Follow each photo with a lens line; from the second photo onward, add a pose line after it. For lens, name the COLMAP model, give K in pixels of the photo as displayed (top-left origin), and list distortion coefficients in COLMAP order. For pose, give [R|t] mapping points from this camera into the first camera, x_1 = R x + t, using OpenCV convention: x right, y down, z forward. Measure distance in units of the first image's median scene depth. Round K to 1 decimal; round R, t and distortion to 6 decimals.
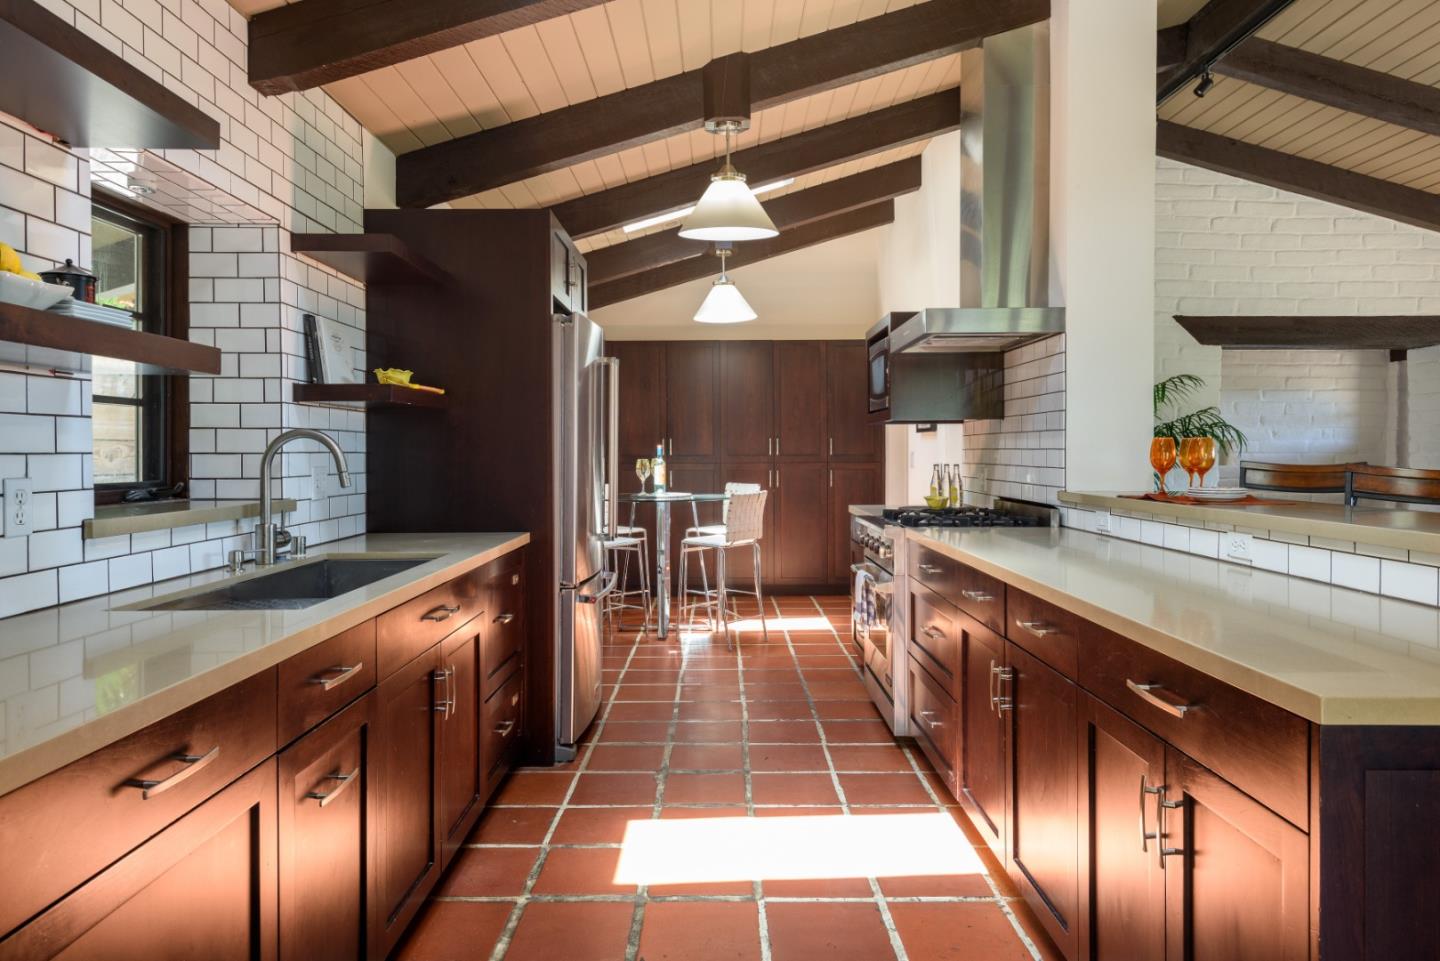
lens RADIAL K [[924.8, 0, 731.7], [0, 924.8, 462.3], [0, 0, 1]] dist [0.023842, -0.011774]
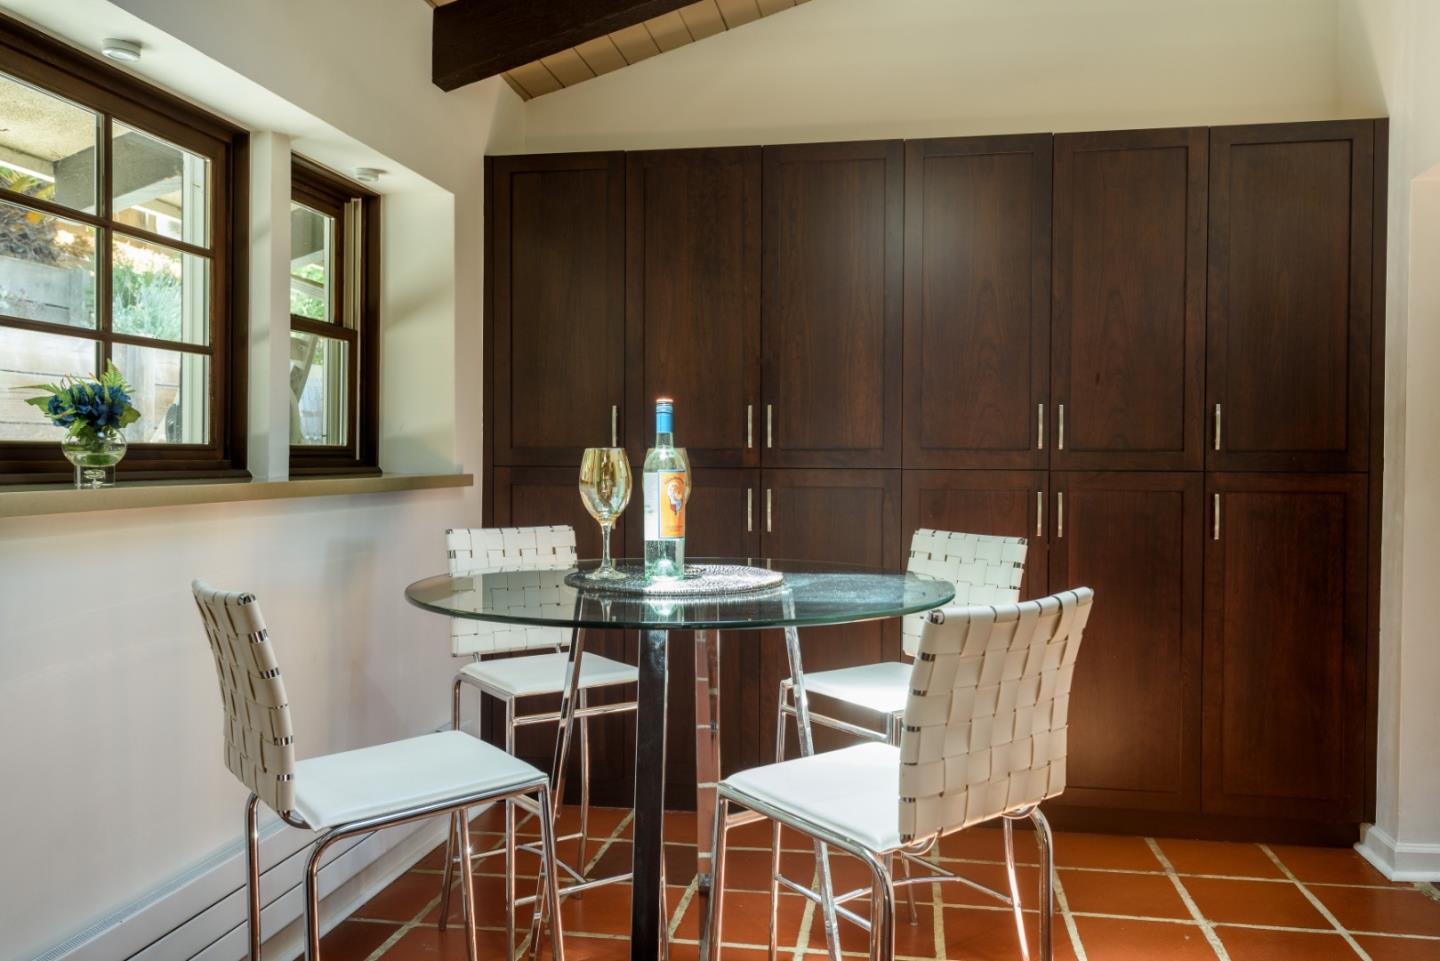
lens RADIAL K [[1107.7, 0, 721.4], [0, 1107.7, 479.6], [0, 0, 1]] dist [0.013042, 0.002077]
pose [[0.982246, 0.012400, -0.187187, 0.000105], [-0.011230, 0.999910, 0.007309, 0.004996], [0.187261, -0.005077, 0.982297, 1.200659]]
